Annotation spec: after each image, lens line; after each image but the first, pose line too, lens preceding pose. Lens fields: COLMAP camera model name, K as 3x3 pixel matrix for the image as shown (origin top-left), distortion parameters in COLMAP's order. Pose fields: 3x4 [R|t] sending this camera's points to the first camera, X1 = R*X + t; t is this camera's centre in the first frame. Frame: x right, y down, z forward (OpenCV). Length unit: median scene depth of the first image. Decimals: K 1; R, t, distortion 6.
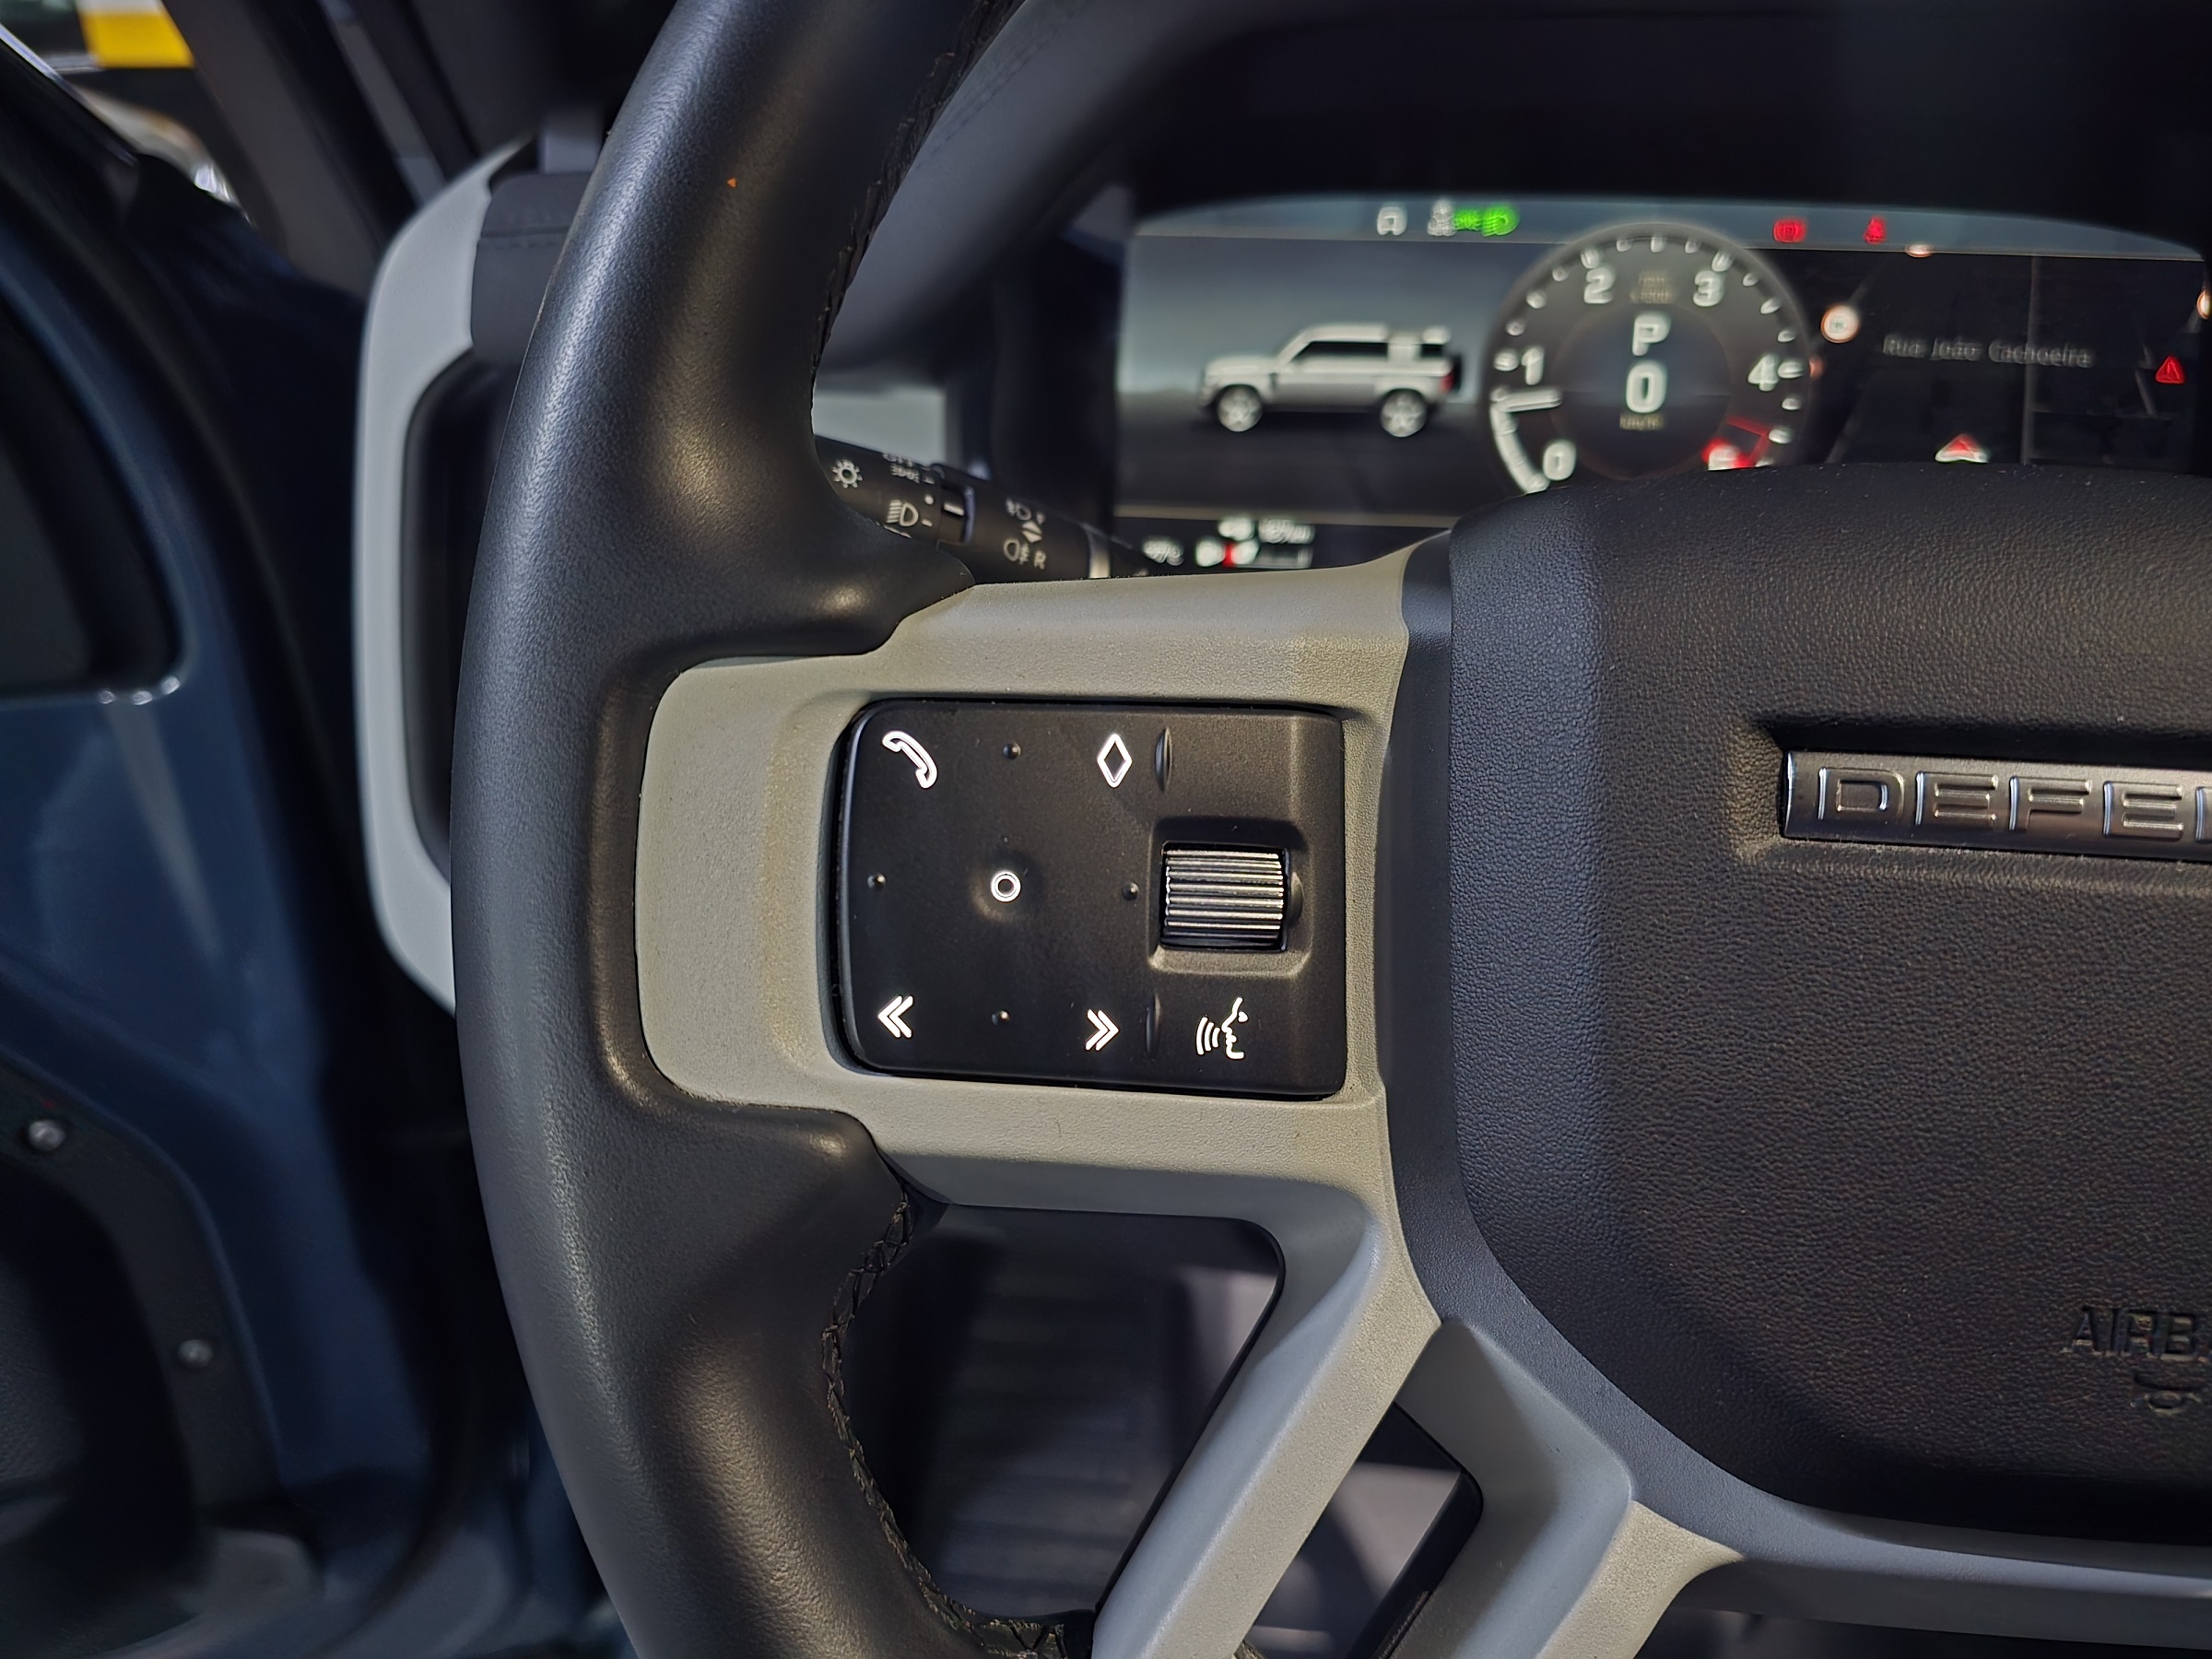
lens RADIAL K [[1528.1, 0, 1106.0], [0, 1528.1, 829.5], [0, 0, 1]] dist [0.037400, -0.004930]
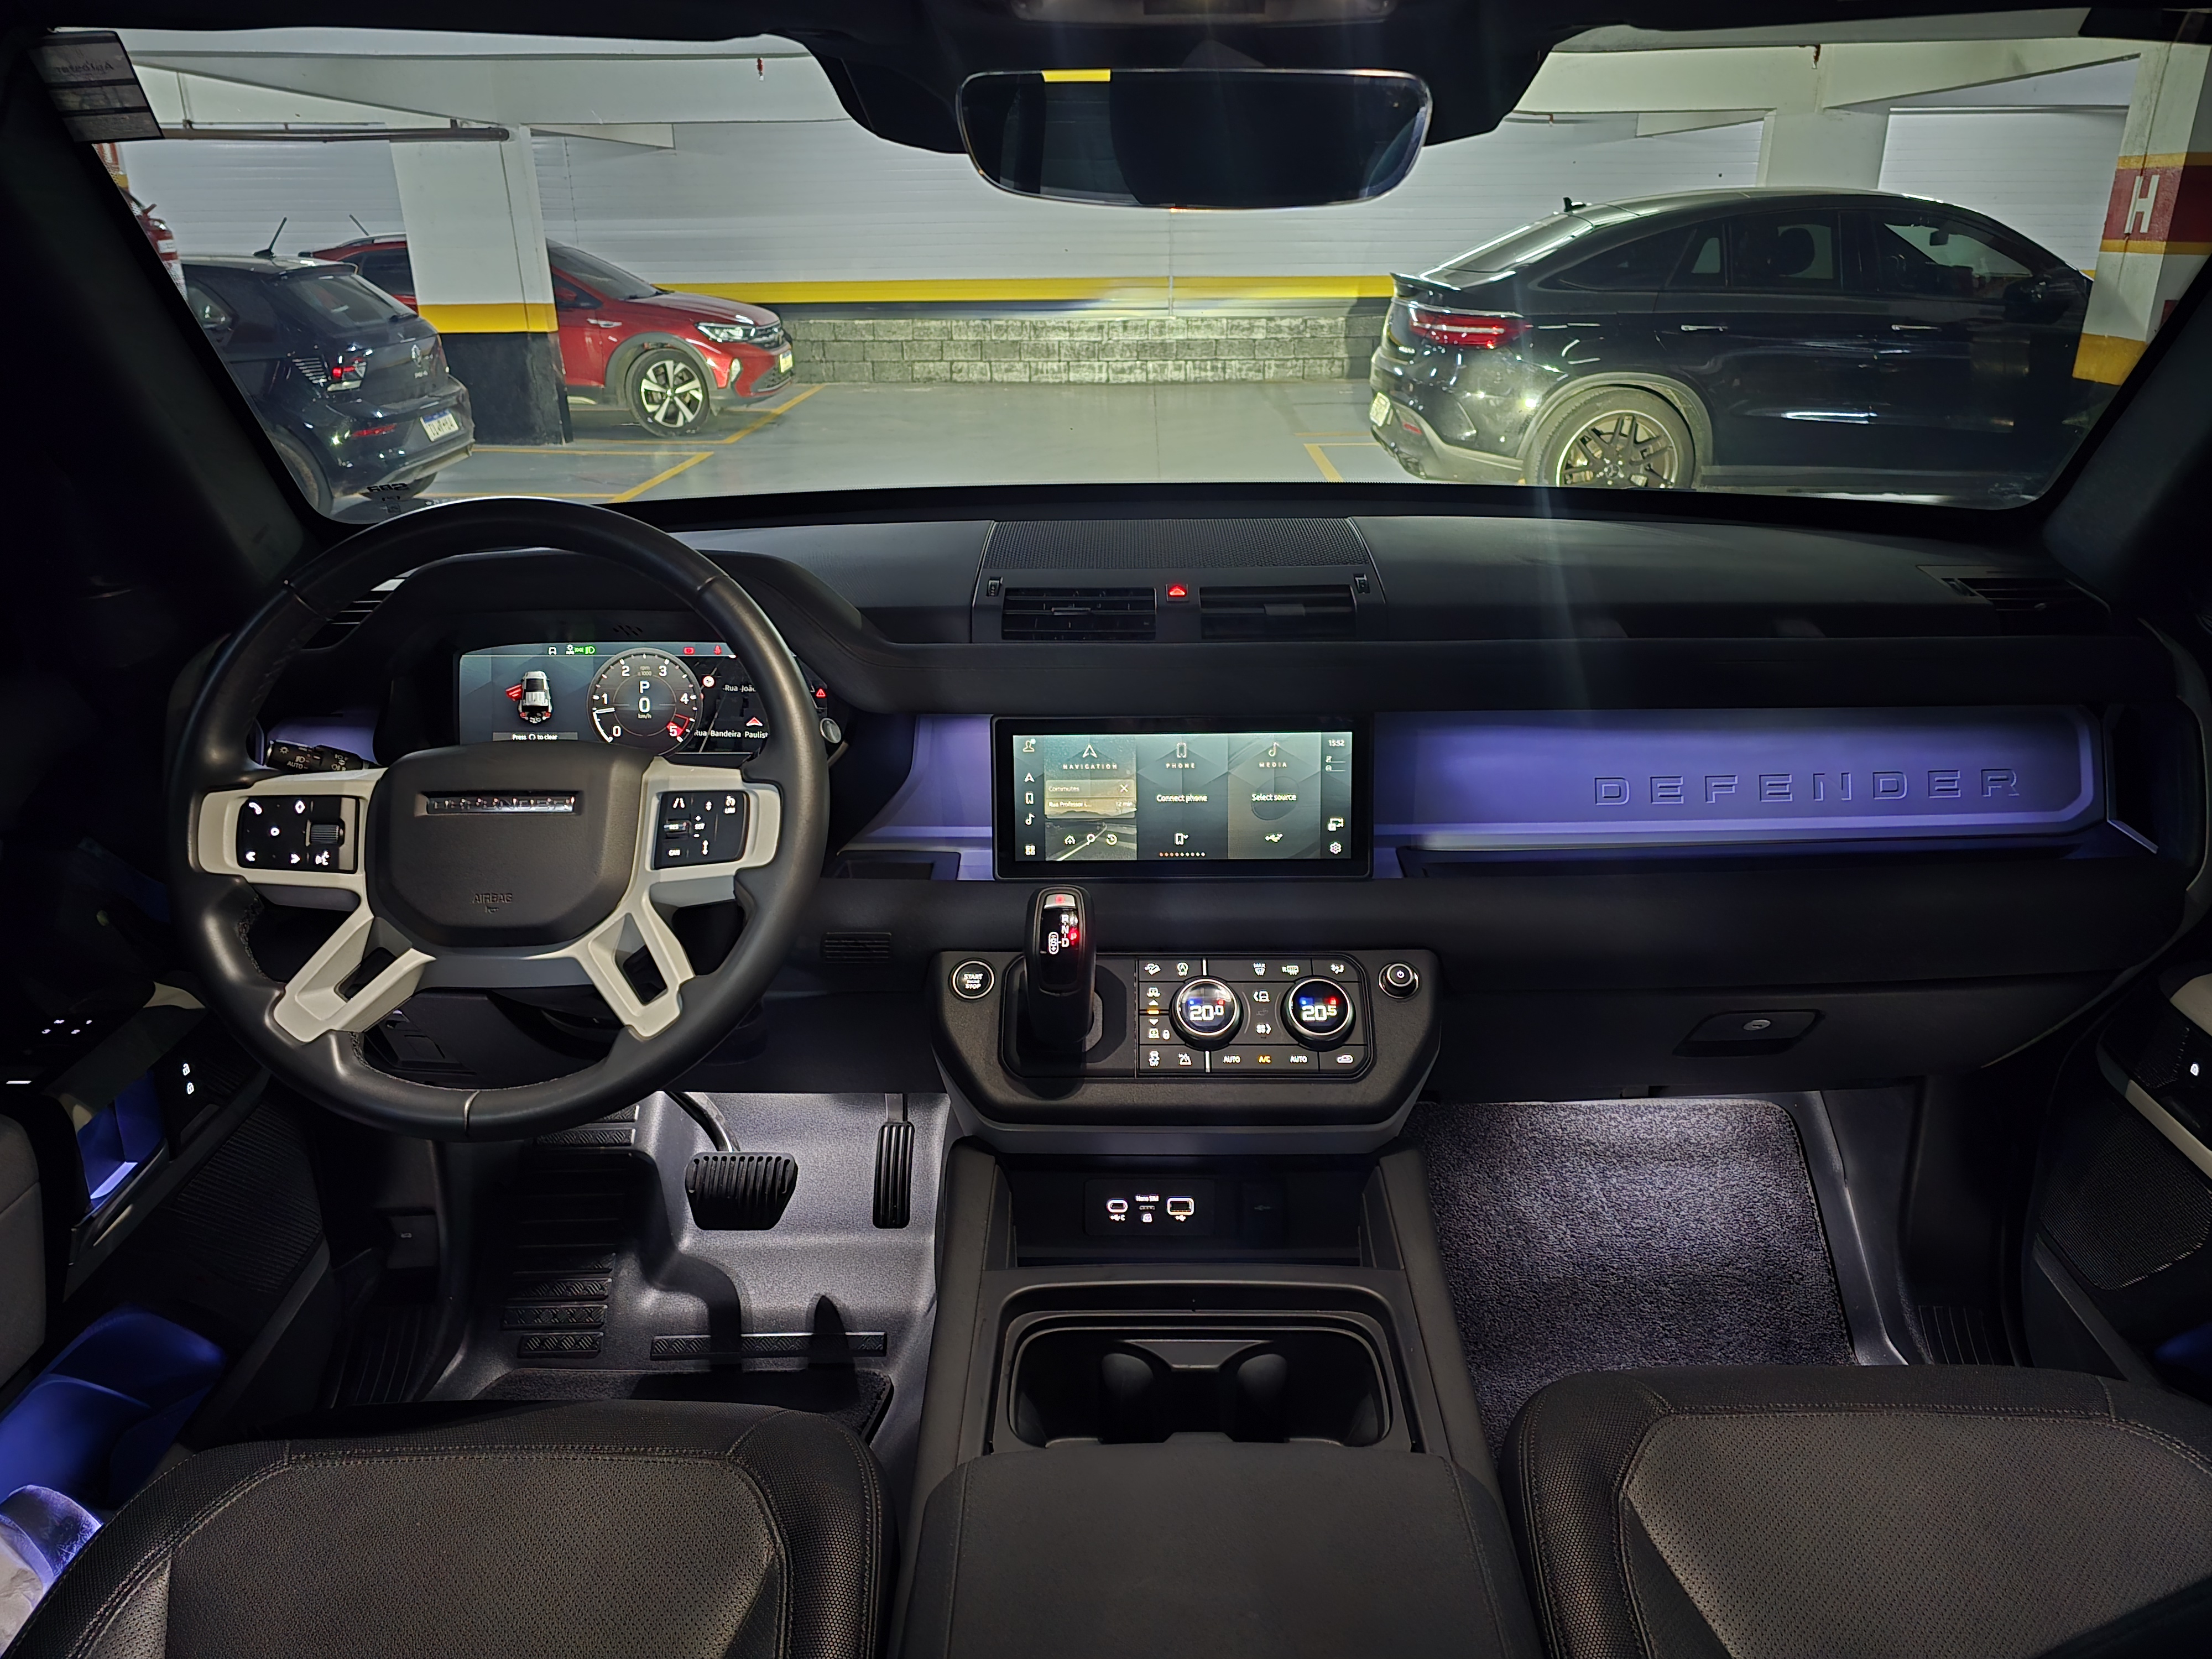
lens RADIAL K [[1528.1, 0, 1106.0], [0, 1528.1, 829.5], [0, 0, 1]] dist [0.037400, -0.004930]
pose [[0.997174, -0.050021, 0.056059, 2.247323], [0.057526, 0.988273, -0.141448, 0.855281], [-0.048326, 0.144273, 0.988357, -3.956978]]
